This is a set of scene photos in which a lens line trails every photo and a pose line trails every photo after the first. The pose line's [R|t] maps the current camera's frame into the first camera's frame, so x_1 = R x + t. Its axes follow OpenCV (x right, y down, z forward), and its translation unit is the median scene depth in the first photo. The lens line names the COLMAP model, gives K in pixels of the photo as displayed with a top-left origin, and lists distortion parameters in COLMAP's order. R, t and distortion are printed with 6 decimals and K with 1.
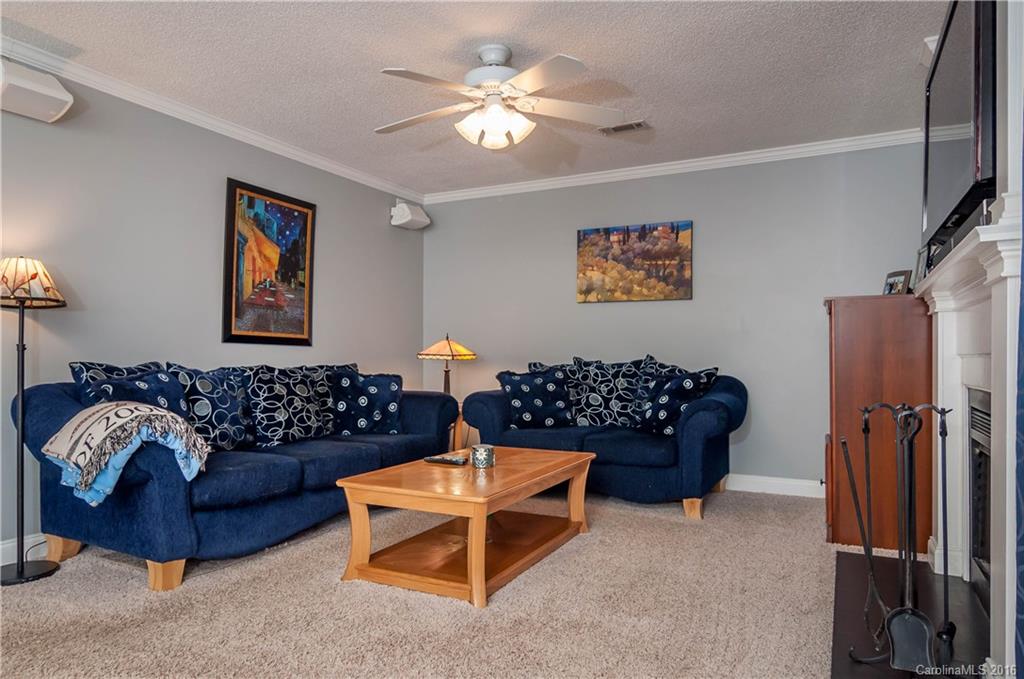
lens RADIAL K [[647.0, 0, 507.4], [0, 647.0, 359.6], [0, 0, 1]] dist [0.008322, 0.000435]
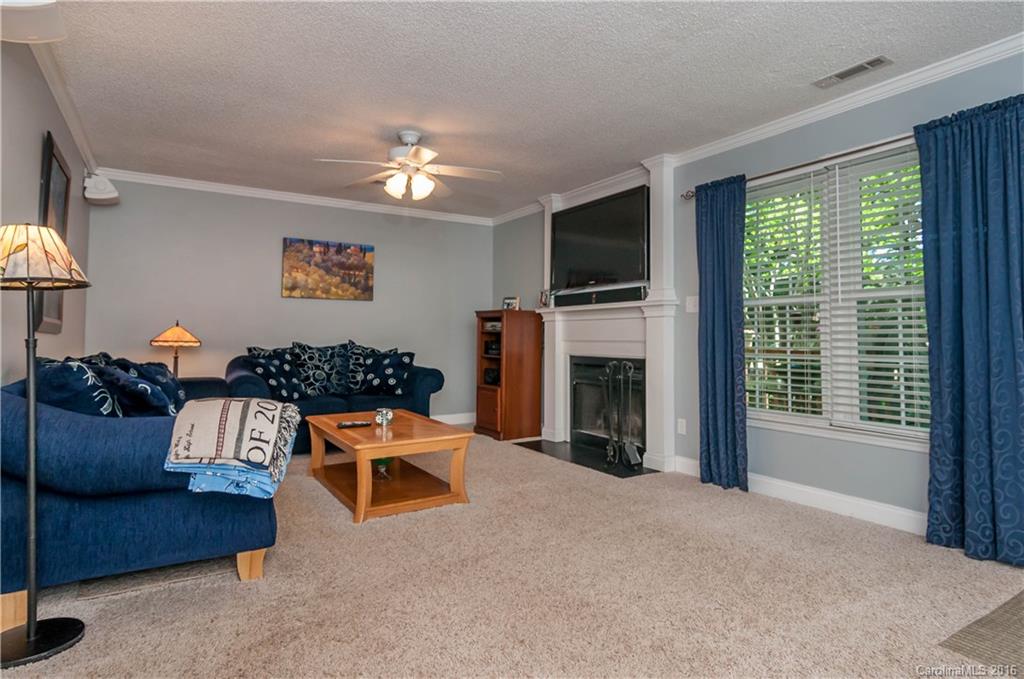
lens RADIAL K [[550.7, 0, 511.8], [0, 550.7, 336.7], [0, 0, 1]] dist [-0.004022, 0.001126]
pose [[0.512263, -0.003442, 0.858822, -0.584310], [0.004706, 0.999988, 0.001200, -0.013557], [-0.858816, 0.003426, 0.512273, 0.110720]]
